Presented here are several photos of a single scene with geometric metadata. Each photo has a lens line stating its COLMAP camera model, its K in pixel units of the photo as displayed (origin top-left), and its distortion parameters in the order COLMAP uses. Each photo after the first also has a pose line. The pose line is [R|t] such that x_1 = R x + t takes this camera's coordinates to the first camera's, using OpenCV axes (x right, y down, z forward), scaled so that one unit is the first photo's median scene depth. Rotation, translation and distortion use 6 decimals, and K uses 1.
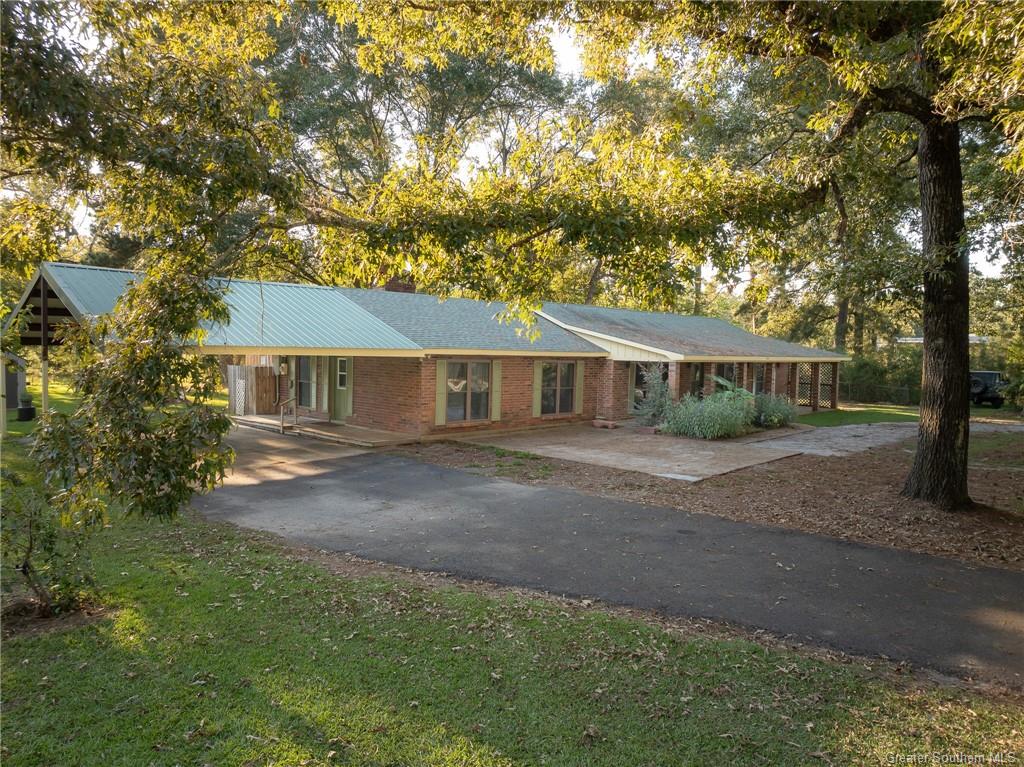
lens RADIAL K [[694.6, 0, 512.0], [0, 694.6, 383.5], [0, 0, 1]] dist [-0.003136, -0.001963]
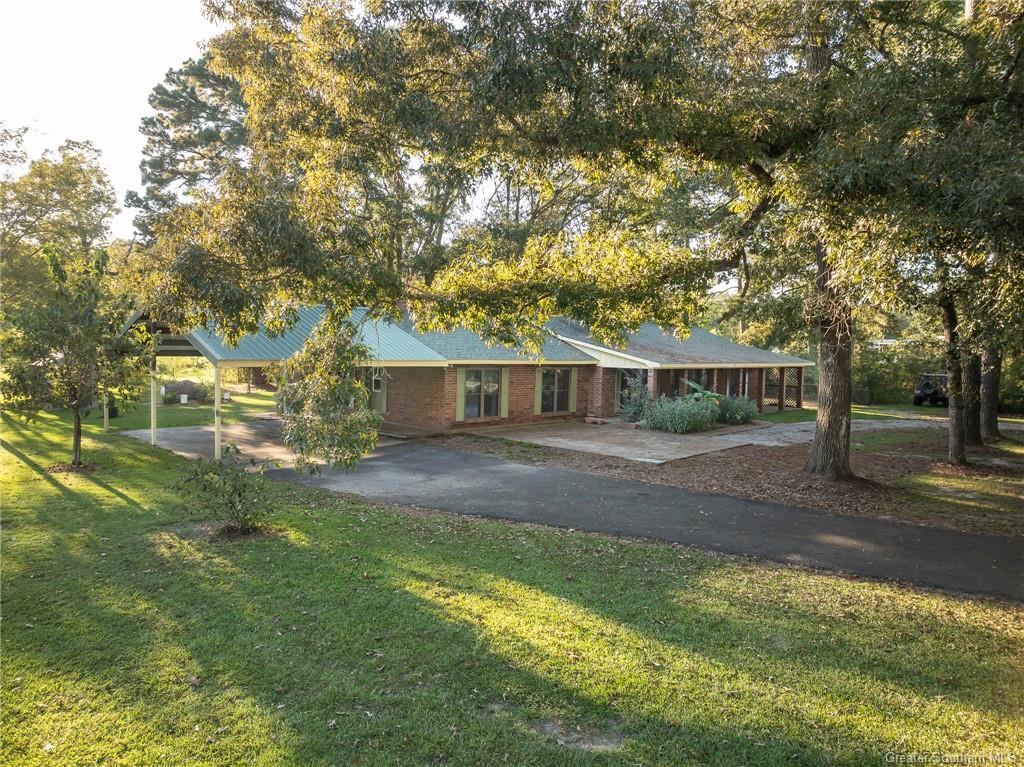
lens RADIAL K [[694.6, 0, 512.0], [0, 694.6, 383.5], [0, 0, 1]] dist [-0.003136, -0.001963]
pose [[0.999999, 0.000556, 0.001089, -0.013189], [-0.000558, 0.999998, 0.001946, -0.010275], [-0.001088, -0.001947, 0.999998, -0.256973]]
